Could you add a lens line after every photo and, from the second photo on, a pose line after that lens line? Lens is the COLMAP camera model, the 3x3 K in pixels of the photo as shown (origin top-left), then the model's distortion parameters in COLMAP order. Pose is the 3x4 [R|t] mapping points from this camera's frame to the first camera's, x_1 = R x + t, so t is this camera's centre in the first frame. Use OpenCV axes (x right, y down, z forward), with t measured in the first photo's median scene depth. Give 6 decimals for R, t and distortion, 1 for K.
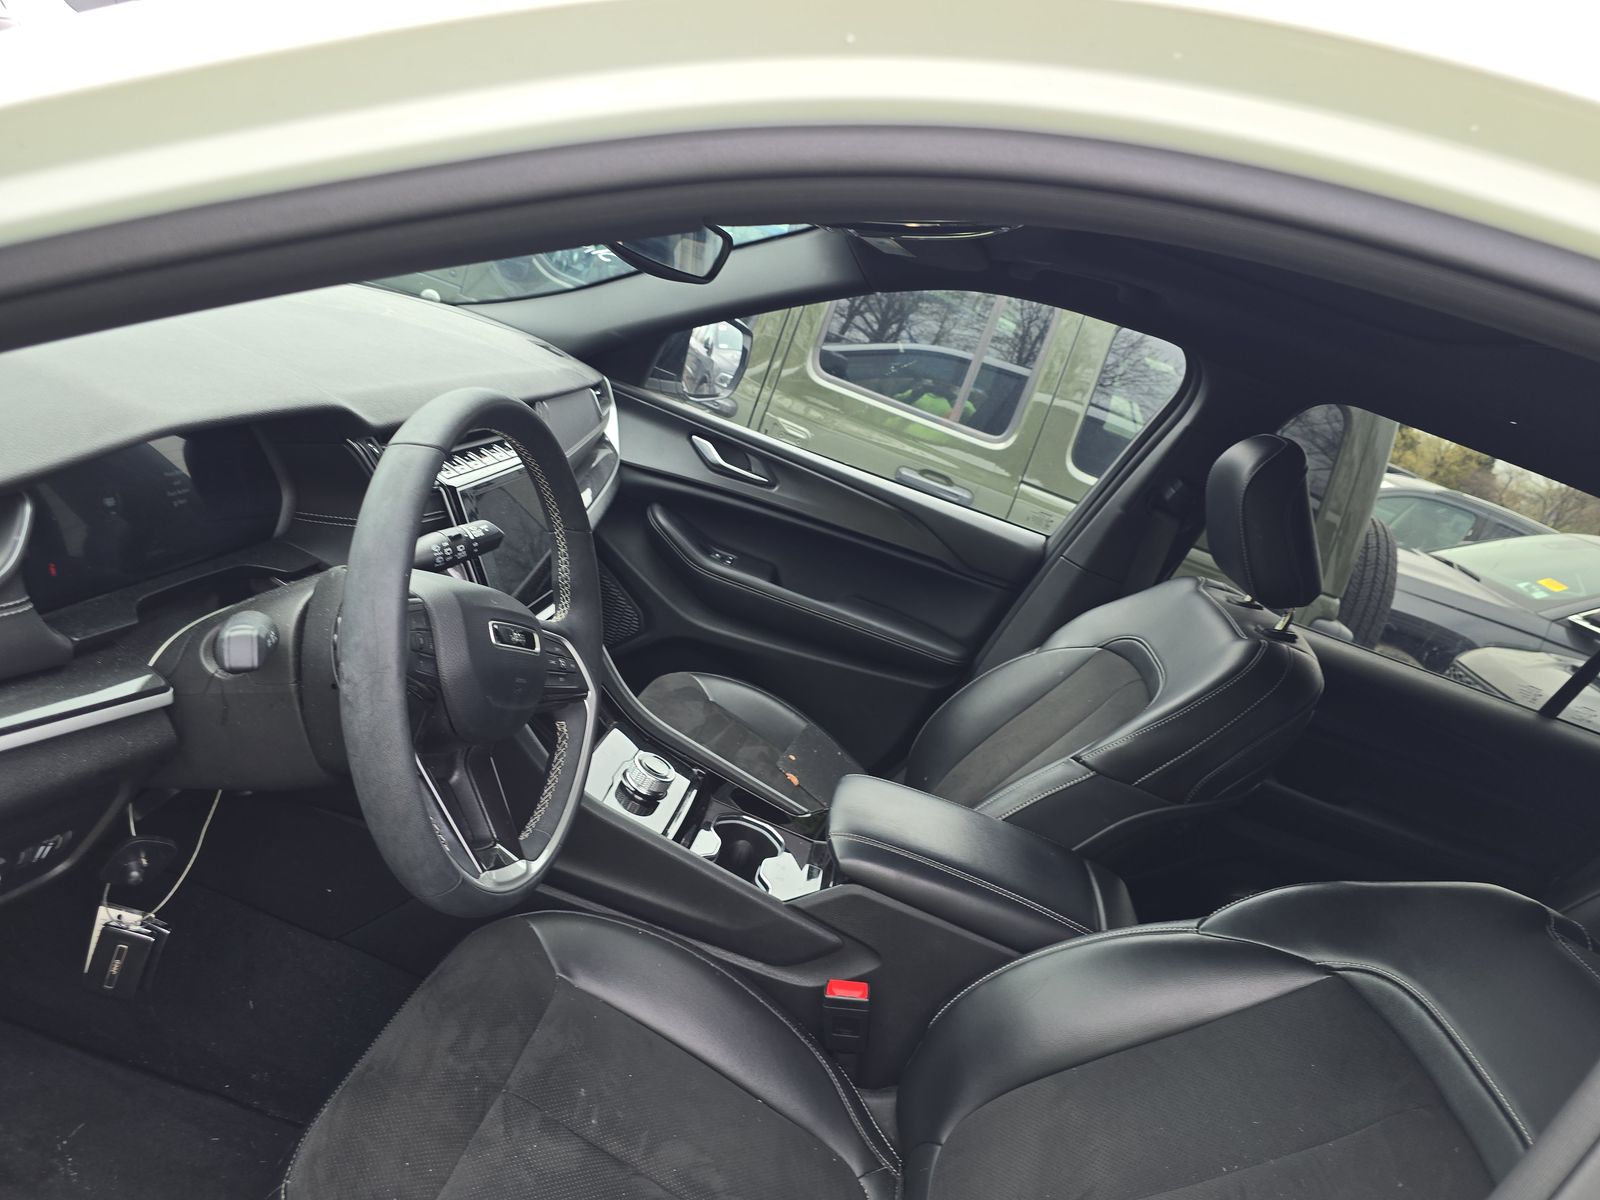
lens RADIAL K [[1043.2, 0, 800.0], [0, 1043.2, 600.0], [0, 0, 1]] dist [0.029503, -0.049216]
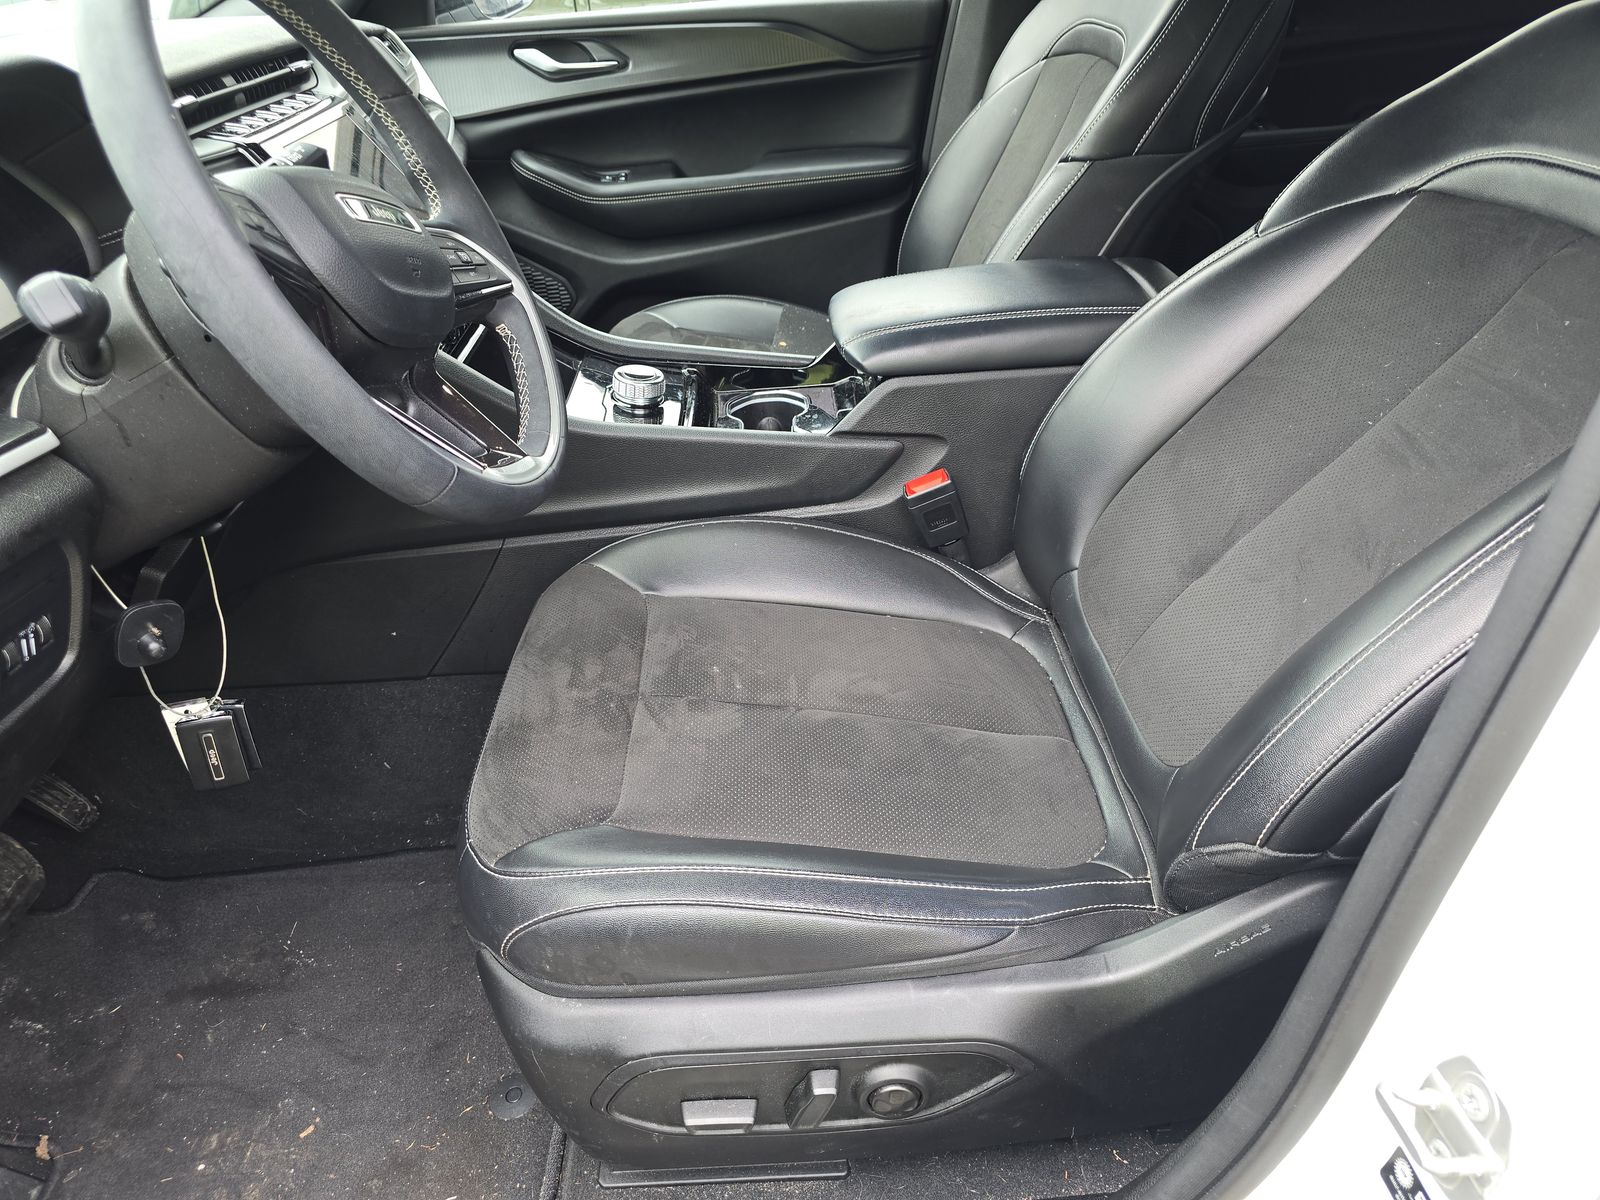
lens RADIAL K [[1043.2, 0, 800.0], [0, 1043.2, 600.0], [0, 0, 1]] dist [0.029503, -0.049216]
pose [[0.900951, -0.426735, -0.078647, -0.030262], [0.430657, 0.857170, 0.282480, 0.157611], [-0.053131, -0.288371, 0.956044, 0.082016]]
